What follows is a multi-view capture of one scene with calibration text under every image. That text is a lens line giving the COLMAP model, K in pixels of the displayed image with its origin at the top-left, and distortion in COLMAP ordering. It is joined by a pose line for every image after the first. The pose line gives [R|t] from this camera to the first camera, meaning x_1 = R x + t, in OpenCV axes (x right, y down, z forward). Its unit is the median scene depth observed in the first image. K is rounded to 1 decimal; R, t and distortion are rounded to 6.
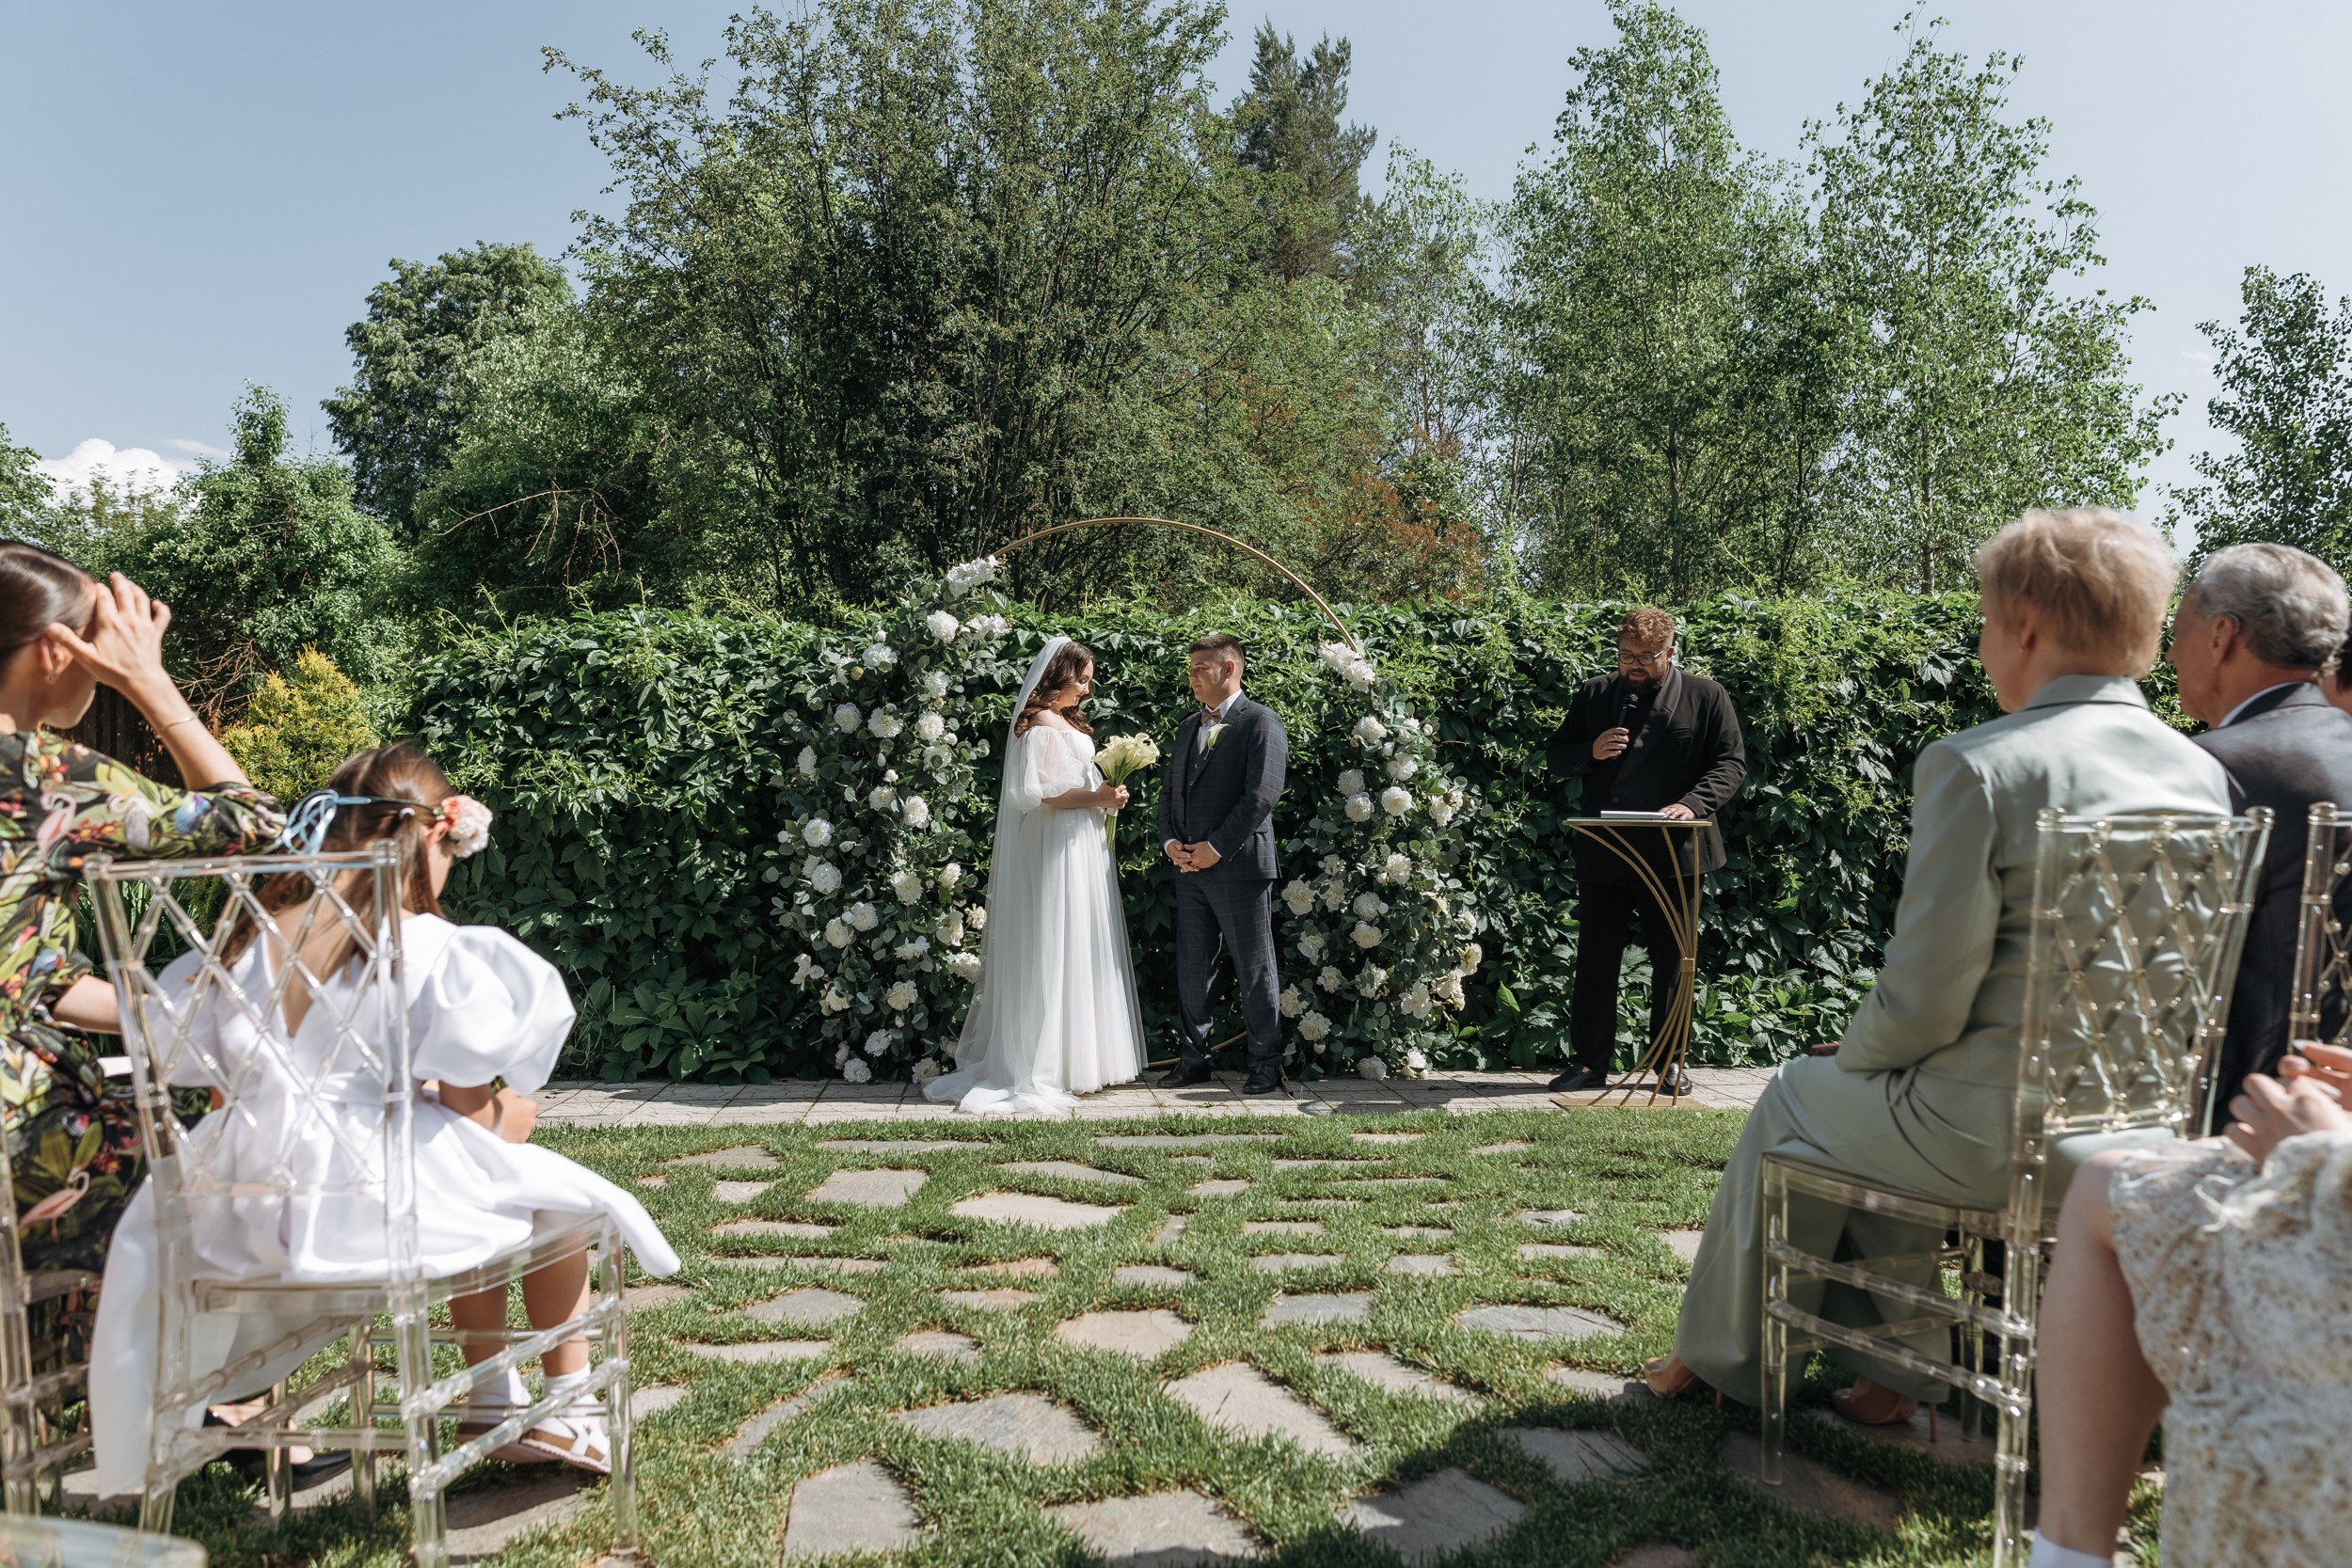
lens RADIAL K [[1619.1, 0, 1176.0], [0, 1619.1, 784.0], [0, 0, 1]] dist [-0.008972, -0.001249]
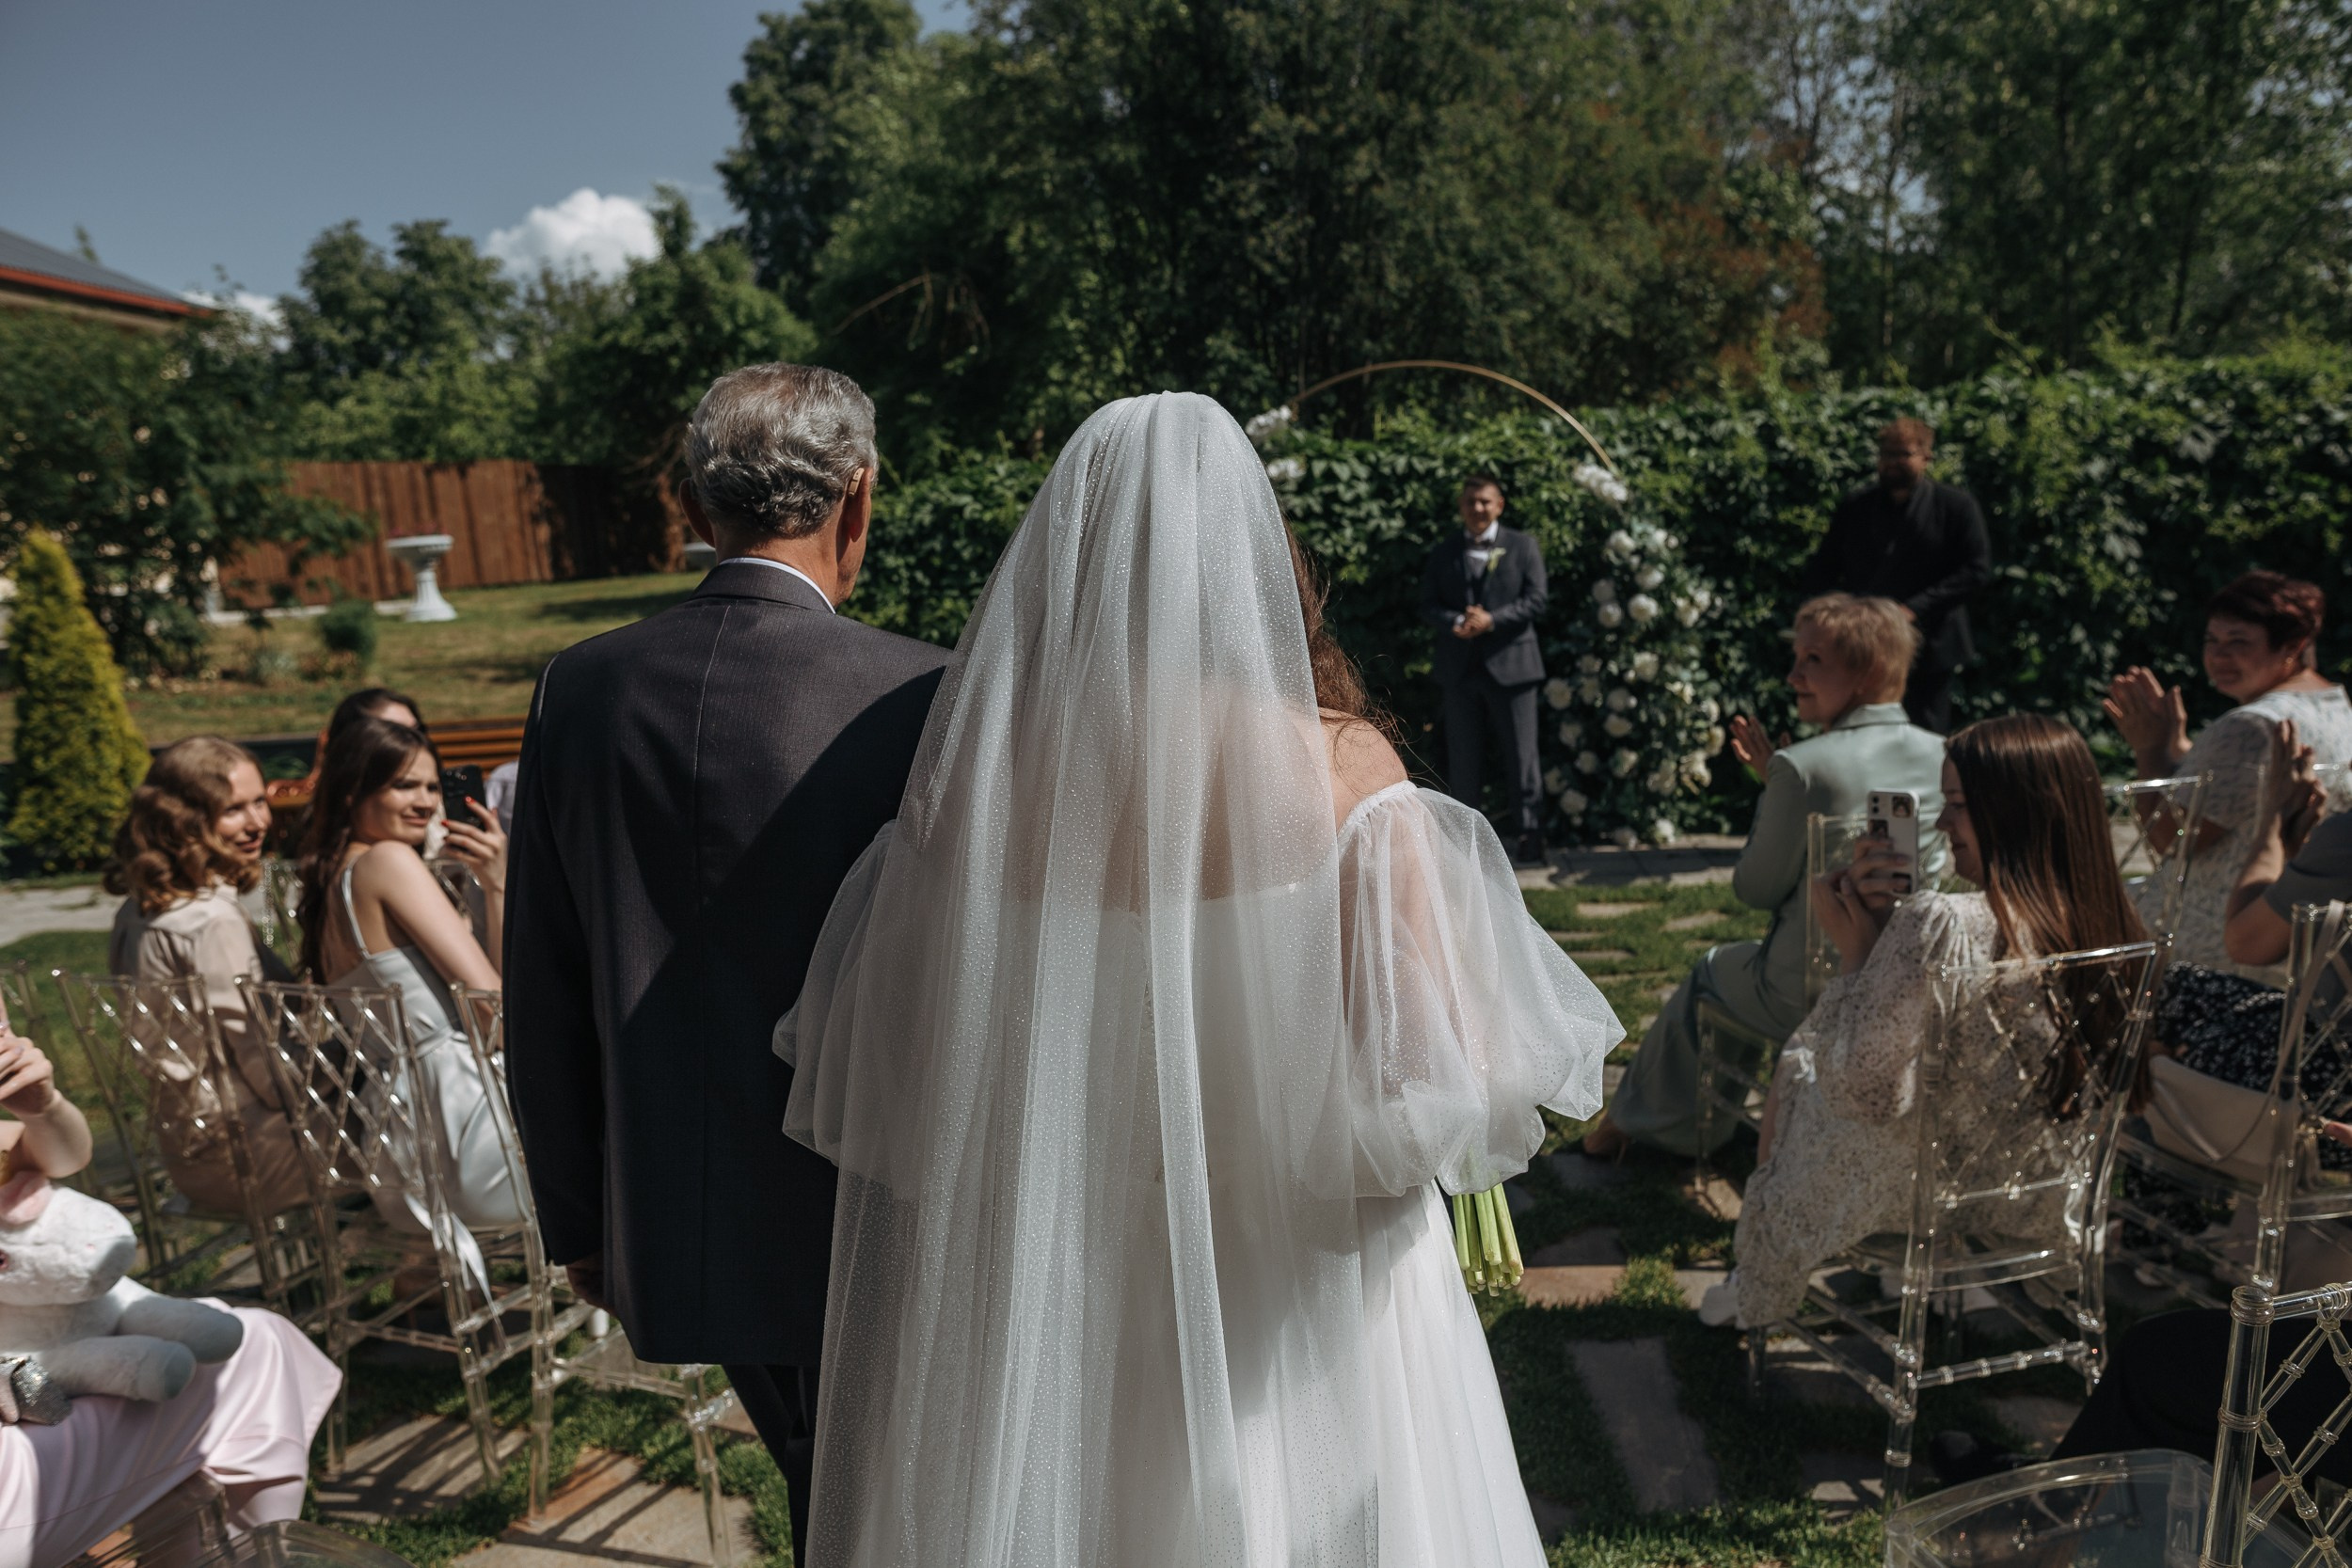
lens RADIAL K [[1632.1, 0, 1149.9], [0, 1632.1, 787.6], [0, 0, 1]] dist [-0.061558, 0.000498]
pose [[0.967866, -0.016726, -0.250909, 0.079431], [0.065768, 0.979893, 0.188373, -0.097726], [0.242713, -0.198822, 0.949505, -0.183615]]
